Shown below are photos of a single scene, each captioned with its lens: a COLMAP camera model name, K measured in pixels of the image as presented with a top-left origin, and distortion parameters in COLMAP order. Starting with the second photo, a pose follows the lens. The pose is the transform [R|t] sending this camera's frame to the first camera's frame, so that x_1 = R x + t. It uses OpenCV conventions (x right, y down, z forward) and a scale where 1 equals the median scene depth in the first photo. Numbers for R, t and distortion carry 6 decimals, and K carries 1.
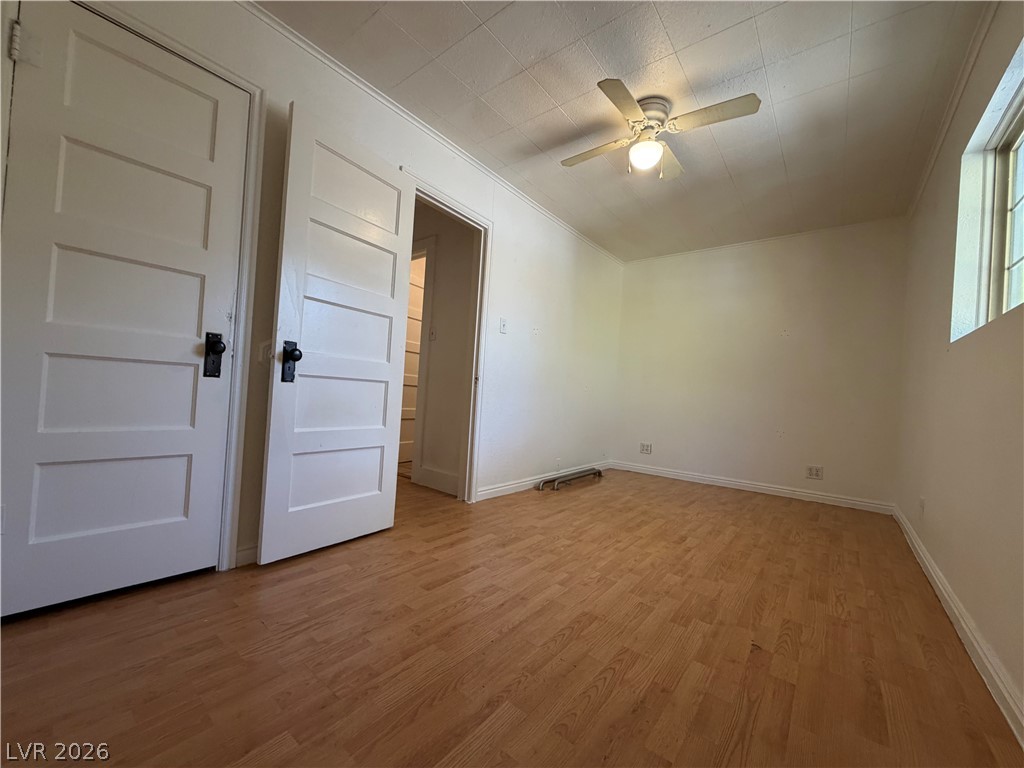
lens RADIAL K [[407.5, 0, 509.0], [0, 407.5, 383.6], [0, 0, 1]] dist [0.007723, -0.000117]
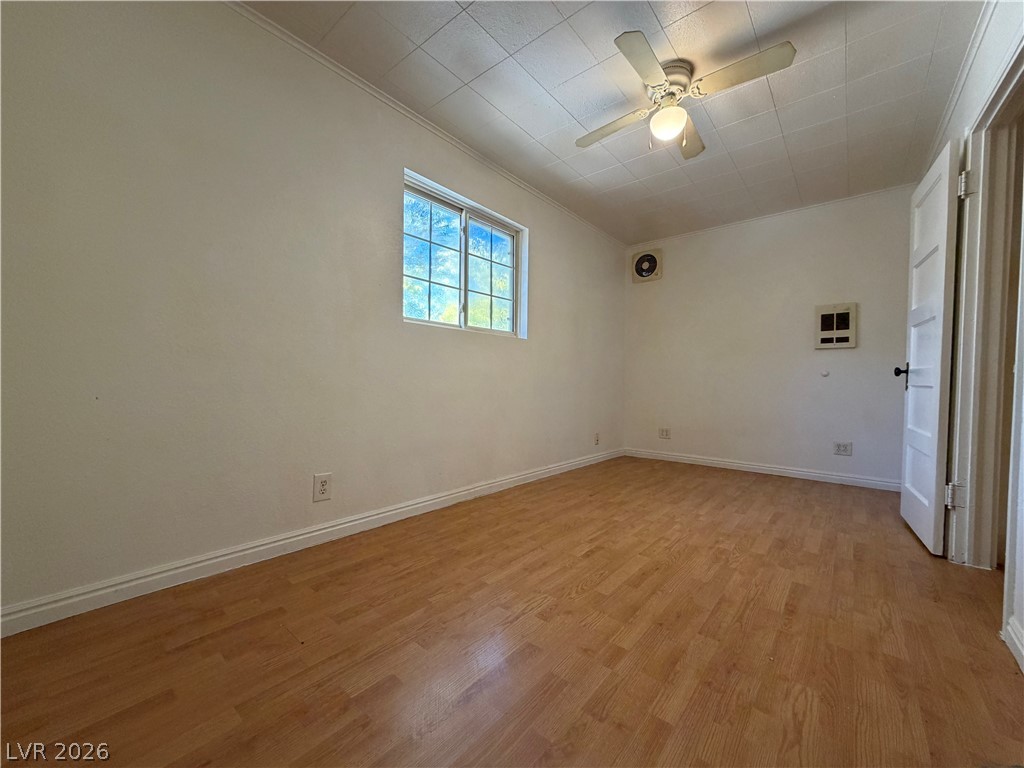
lens RADIAL K [[407.5, 0, 509.2], [0, 407.5, 389.0], [0, 0, 1]] dist [0.007723, -0.000117]
pose [[-0.996967, -0.073938, 0.024277, 0.625483], [-0.073830, 0.997257, 0.005318, 0.064593], [-0.024603, 0.003509, -0.999691, 1.926633]]
